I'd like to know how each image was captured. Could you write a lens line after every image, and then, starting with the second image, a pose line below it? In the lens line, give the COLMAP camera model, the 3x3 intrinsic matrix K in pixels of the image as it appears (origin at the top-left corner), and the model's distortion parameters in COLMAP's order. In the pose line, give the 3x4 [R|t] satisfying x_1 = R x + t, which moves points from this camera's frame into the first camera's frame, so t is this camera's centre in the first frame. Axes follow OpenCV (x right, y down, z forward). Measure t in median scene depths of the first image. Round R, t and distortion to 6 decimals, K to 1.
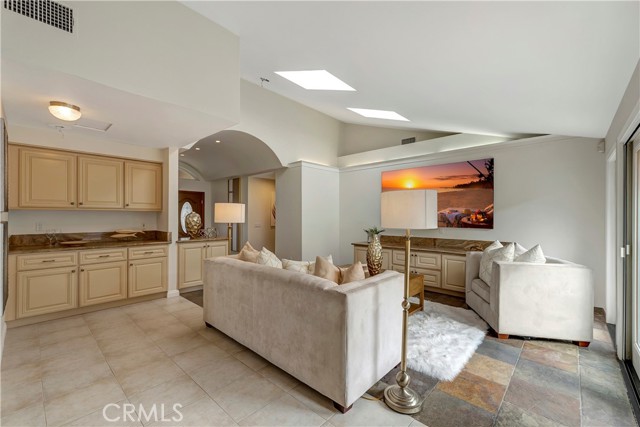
lens RADIAL K [[268.8, 0, 321.3], [0, 268.8, 217.0], [0, 0, 1]] dist [0.008093, -0.000134]
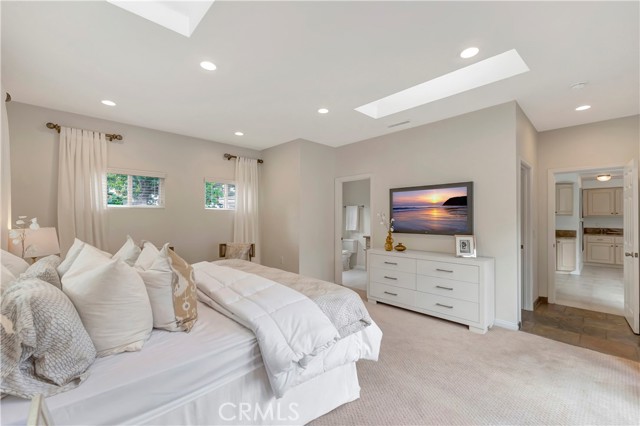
lens RADIAL K [[268.8, 0, 321.3], [0, 268.8, 216.5], [0, 0, 1]] dist [0.008093, -0.000134]
pose [[-0.071497, -0.001805, -0.997439, 1.291408], [-0.005194, 0.999985, -0.001437, -0.012131], [0.997427, 0.005077, -0.071505, -1.056310]]
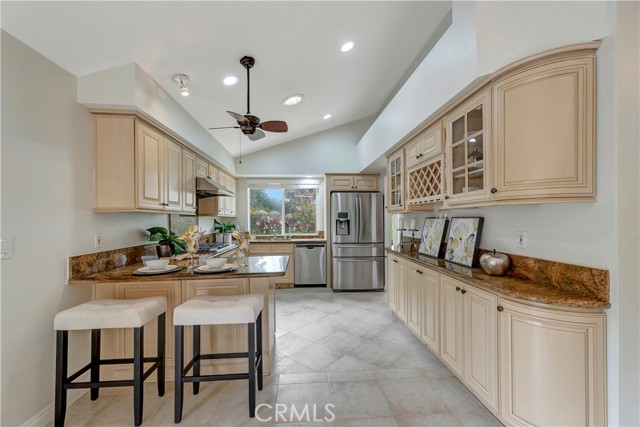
lens RADIAL K [[270.3, 0, 320.0], [0, 270.3, 218.6], [0, 0, 1]] dist [0.013749, -0.000067]
pose [[-0.683627, 0.002553, -0.729828, -0.074163], [0.003829, 0.999993, -0.000088, -0.003288], [0.729822, -0.002855, -0.683631, 0.460658]]
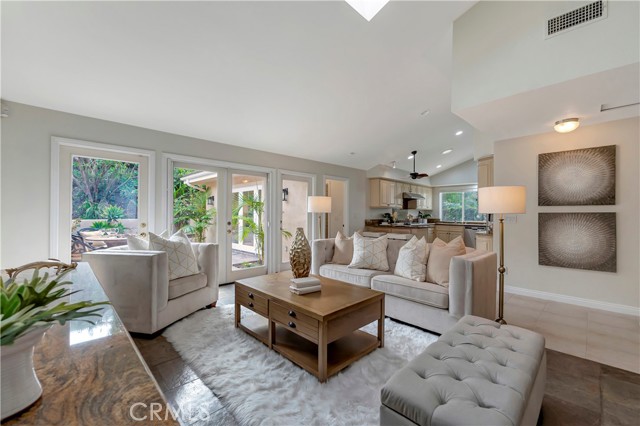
lens RADIAL K [[268.9, 0, 320.0], [0, 268.9, 213.0], [0, 0, 1]] dist [0.002819, 0.000013]
pose [[-0.998912, -0.009261, 0.045702, 0.112159], [-0.009193, 0.999956, 0.001711, 0.021804], [-0.045716, 0.001289, -0.998954, 1.756220]]
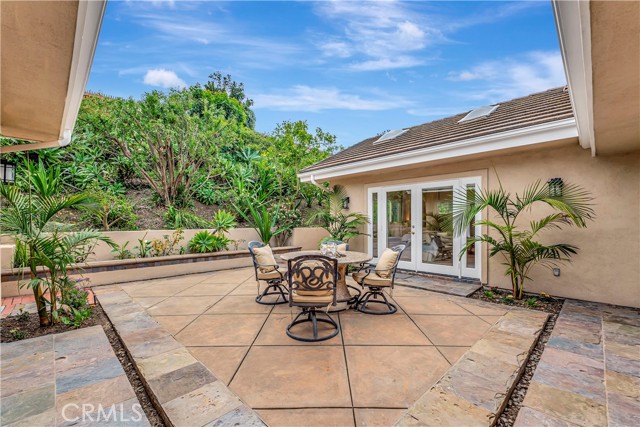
lens RADIAL K [[268.8, 0, 321.3], [0, 268.8, 217.0], [0, 0, 1]] dist [0.008093, -0.000134]
pose [[-0.999145, -0.001068, 0.041324, 1.491715], [-0.001665, 0.999895, -0.014424, 0.049341], [-0.041305, -0.014480, -0.999042, 1.143989]]
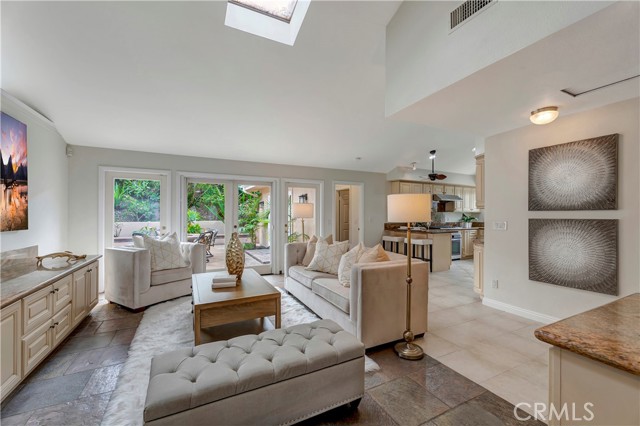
lens RADIAL K [[267.1, 0, 321.7], [0, 267.1, 215.1], [0, 0, 1]] dist [0.007165, -0.000347]
pose [[-0.939530, -0.006671, 0.342401, -0.371902], [-0.004347, 0.999962, 0.007556, -0.002164], [-0.342438, 0.005611, -0.939524, 1.740753]]
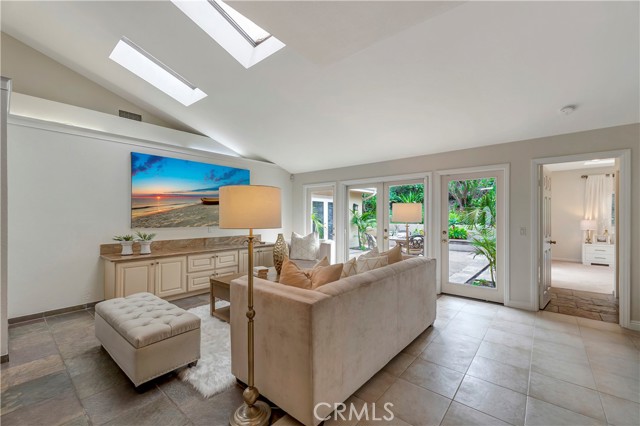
lens RADIAL K [[267.1, 0, 321.7], [0, 267.1, 215.1], [0, 0, 1]] dist [0.007165, -0.000347]
pose [[-0.055436, 0.002925, 0.998458, -0.824582], [-0.000271, 0.999996, -0.002944, -0.001749], [-0.998462, -0.000434, -0.055435, 0.907609]]
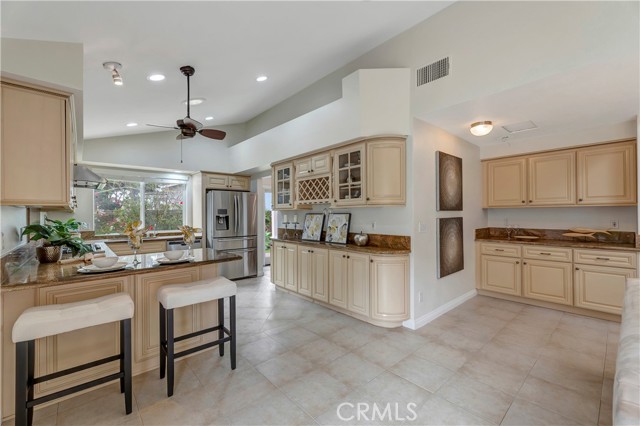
lens RADIAL K [[268.8, 0, 321.3], [0, 268.8, 216.5], [0, 0, 1]] dist [0.008093, -0.000134]
pose [[-0.094532, 0.007219, -0.995496, 0.255660], [0.005035, 0.999964, 0.006773, -0.000966], [0.995509, -0.004372, -0.094565, 0.292268]]
